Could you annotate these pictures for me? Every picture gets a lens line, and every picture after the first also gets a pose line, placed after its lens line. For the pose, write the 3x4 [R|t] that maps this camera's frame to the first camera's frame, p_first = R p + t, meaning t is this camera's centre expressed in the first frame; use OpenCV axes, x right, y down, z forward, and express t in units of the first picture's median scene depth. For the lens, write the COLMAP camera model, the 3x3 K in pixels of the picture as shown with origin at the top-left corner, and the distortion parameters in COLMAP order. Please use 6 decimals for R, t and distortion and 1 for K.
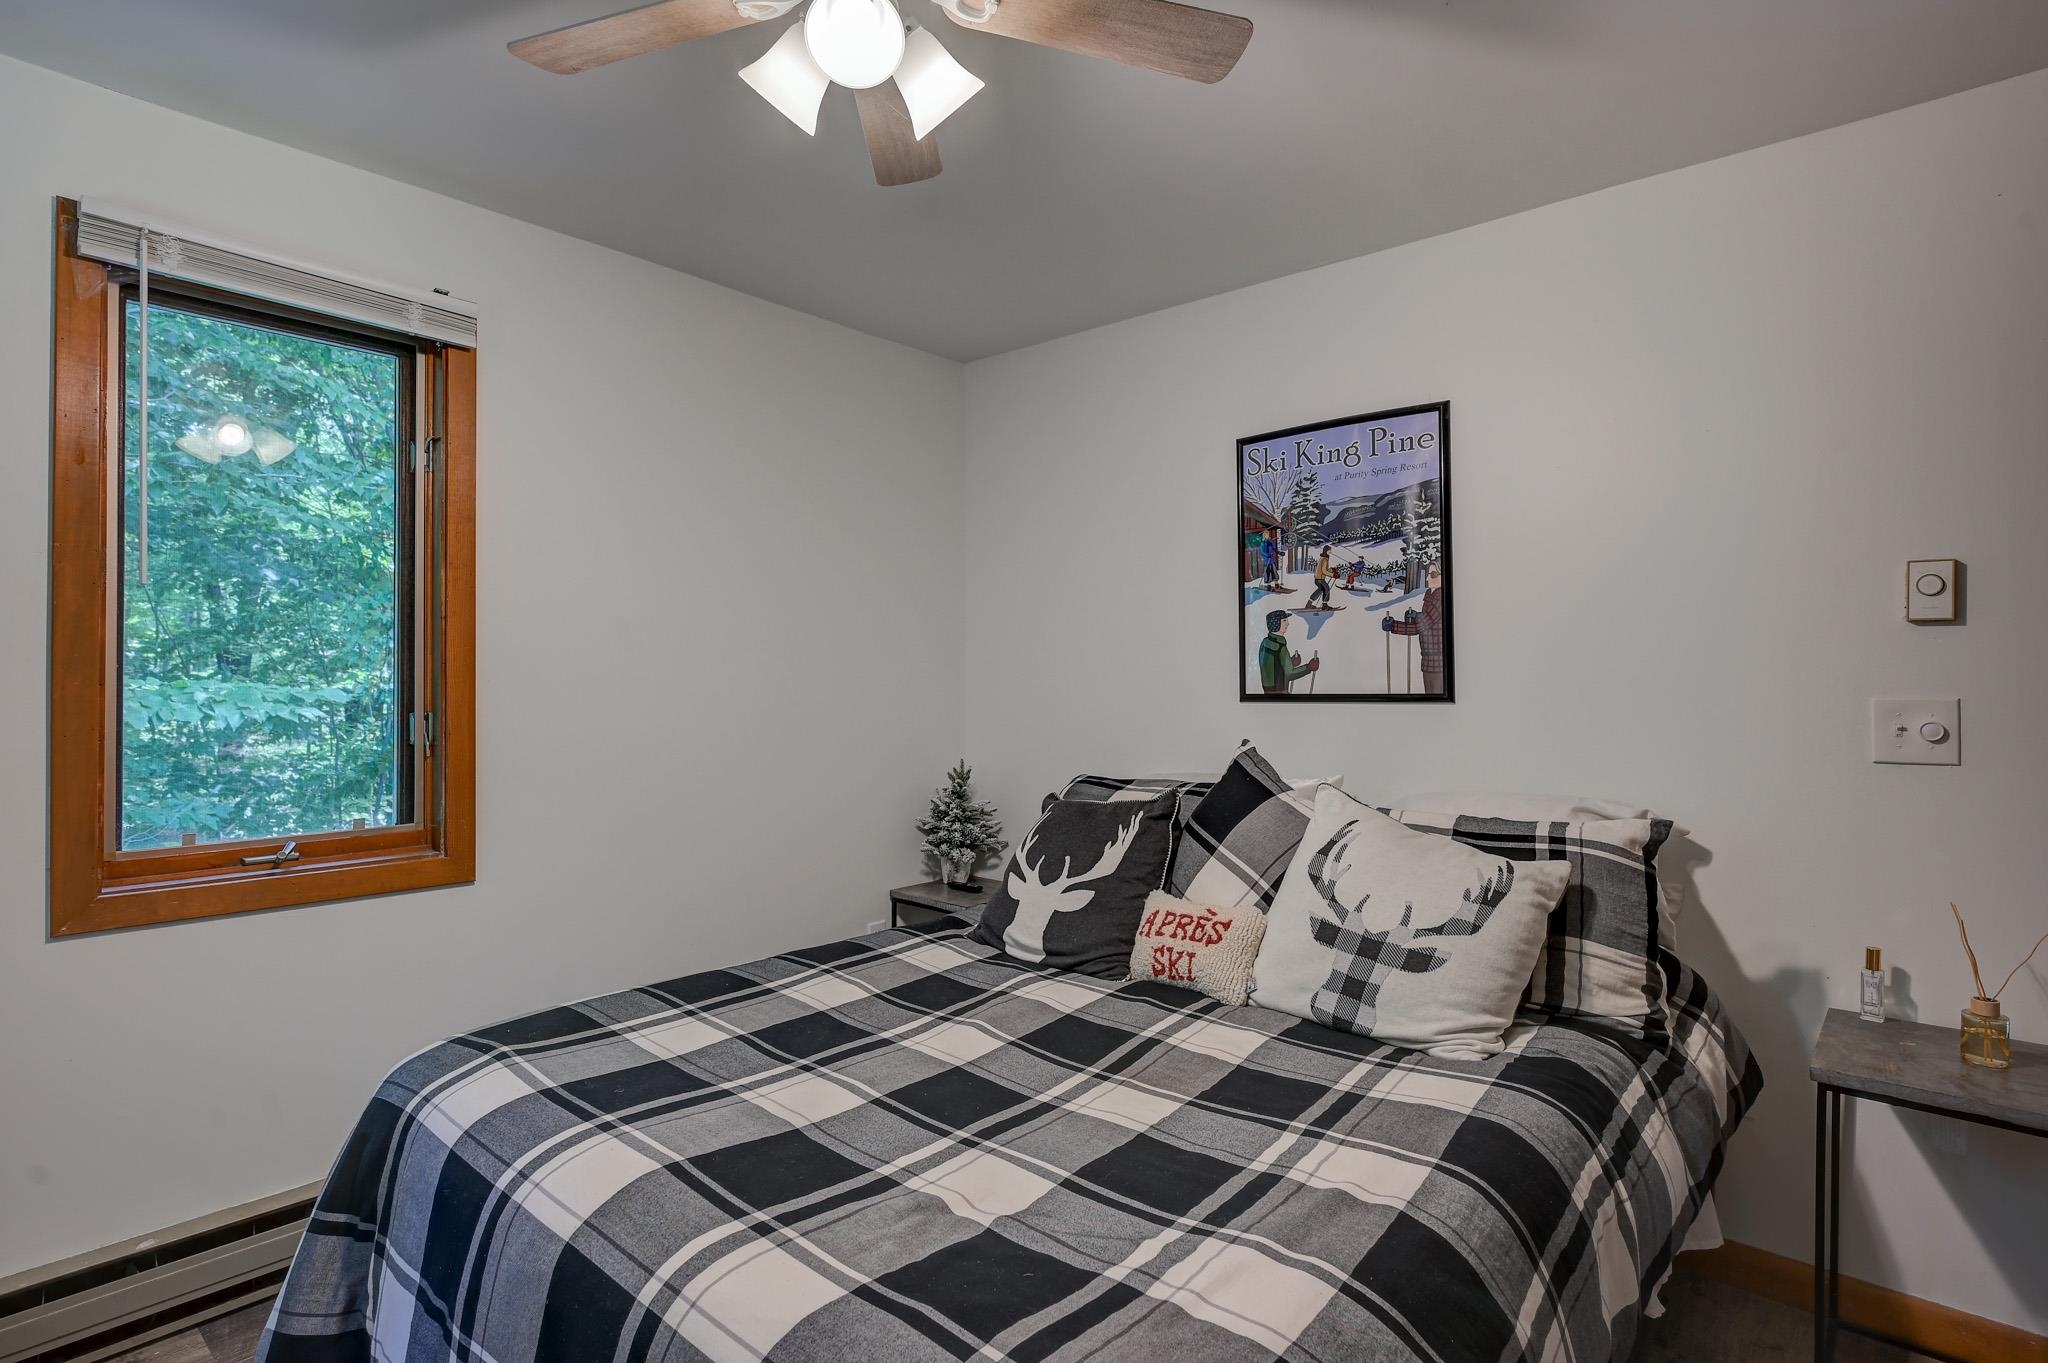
lens RADIAL K [[1015.2, 0, 1024.0], [0, 1015.2, 681.5], [0, 0, 1]] dist [-0.002142, 0.000054]
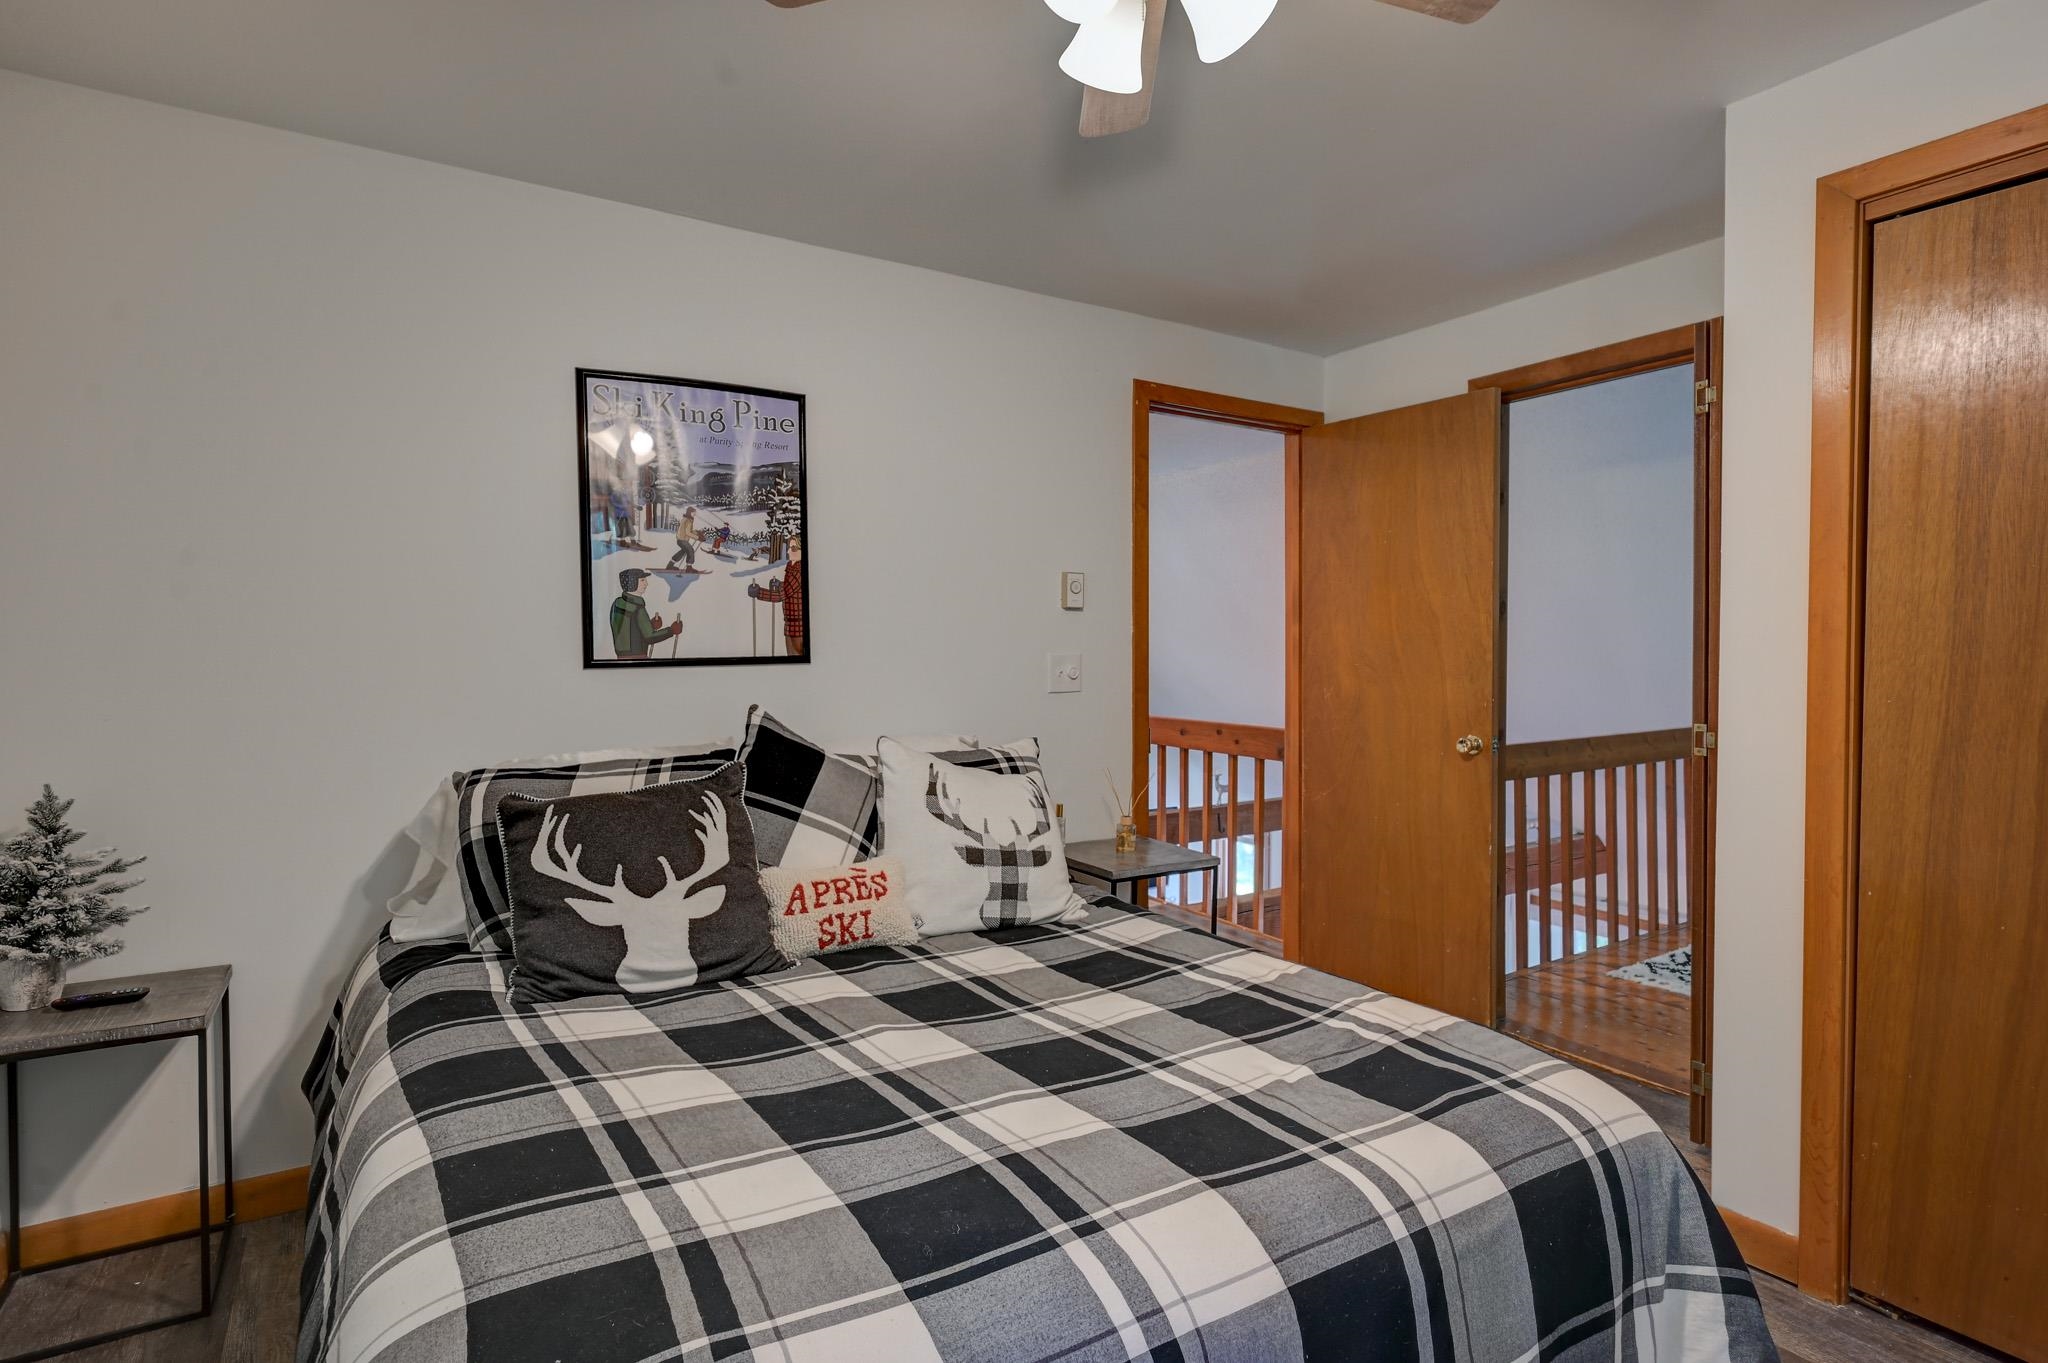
lens RADIAL K [[1015.2, 0, 1024.0], [0, 1015.2, 681.5], [0, 0, 1]] dist [-0.002142, 0.000054]
pose [[0.310204, -0.038650, 0.949884, -0.576665], [0.002672, 0.999205, 0.039784, -0.003342], [-0.950666, -0.009803, 0.310061, 0.410429]]
